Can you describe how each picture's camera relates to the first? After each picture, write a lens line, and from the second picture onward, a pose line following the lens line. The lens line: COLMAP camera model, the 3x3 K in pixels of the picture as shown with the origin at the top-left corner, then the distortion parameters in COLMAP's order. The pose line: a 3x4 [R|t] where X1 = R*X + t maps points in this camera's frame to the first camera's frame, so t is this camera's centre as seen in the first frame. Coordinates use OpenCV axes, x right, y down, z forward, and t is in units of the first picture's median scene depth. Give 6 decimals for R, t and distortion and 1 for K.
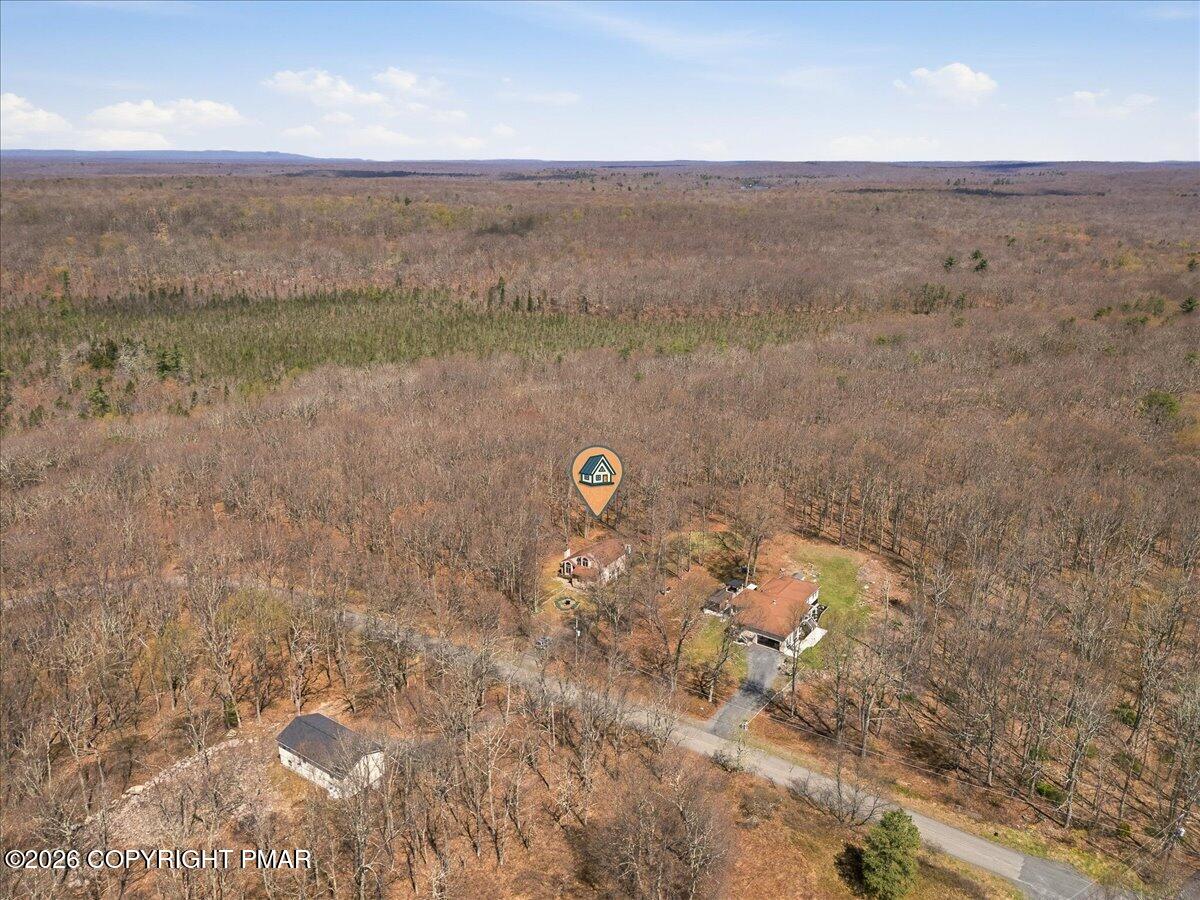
lens RADIAL K [[900.6, 0, 600.0], [0, 900.6, 450.0], [0, 0, 1]] dist [0.002249, 0.000262]
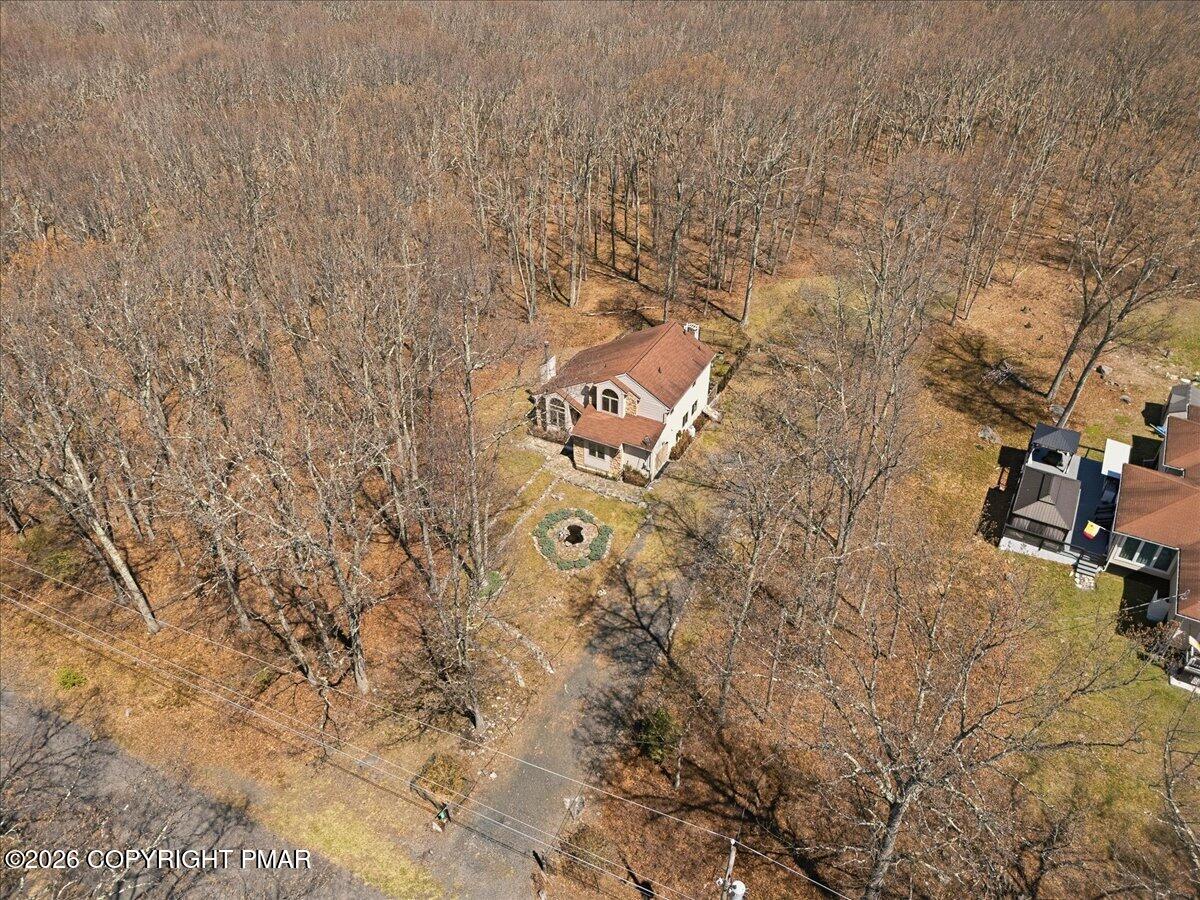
lens RADIAL K [[900.6, 0, 600.0], [0, 900.6, 450.0], [0, 0, 1]] dist [0.002249, 0.000262]
pose [[0.993208, -0.078461, 0.085912, -0.051041], [0.047765, 0.948275, 0.313837, 0.034686], [-0.106093, -0.307601, 0.945582, 0.669913]]
